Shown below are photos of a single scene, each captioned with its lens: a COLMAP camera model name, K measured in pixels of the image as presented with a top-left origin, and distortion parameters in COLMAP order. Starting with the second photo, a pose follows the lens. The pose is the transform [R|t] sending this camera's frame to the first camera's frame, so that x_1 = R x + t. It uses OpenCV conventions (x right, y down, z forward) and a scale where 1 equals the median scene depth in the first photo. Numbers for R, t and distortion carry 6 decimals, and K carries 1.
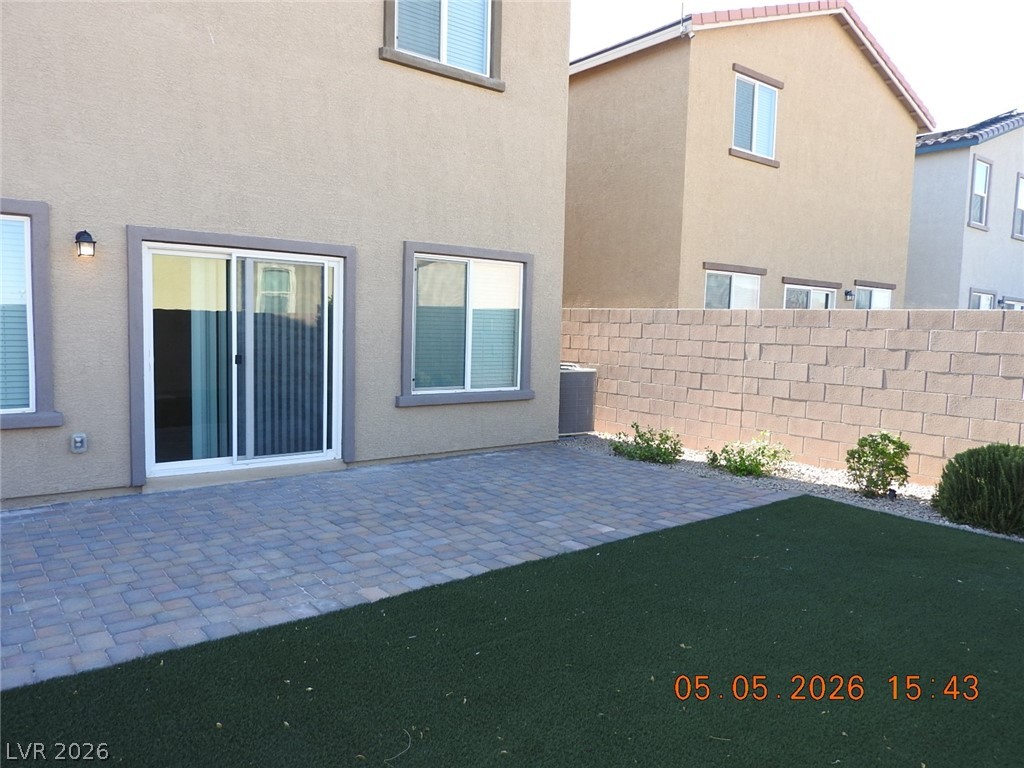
lens RADIAL K [[730.4, 0, 512.7], [0, 730.4, 383.2], [0, 0, 1]] dist [0.000961, 0.003743]
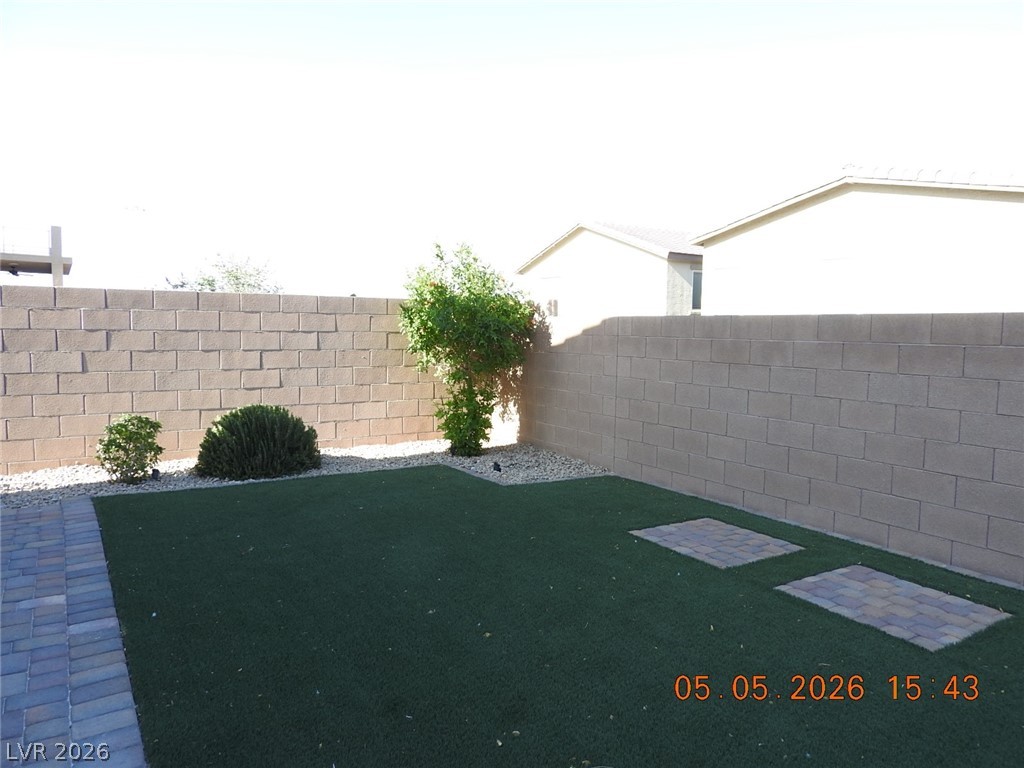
lens RADIAL K [[730.4, 0, 513.6], [0, 730.4, 385.7], [0, 0, 1]] dist [0.000961, 0.003743]
pose [[0.110421, -0.106166, 0.988198, -0.407880], [0.072017, 0.992520, 0.098583, -0.032070], [-0.991272, 0.060281, 0.117240, 0.398001]]
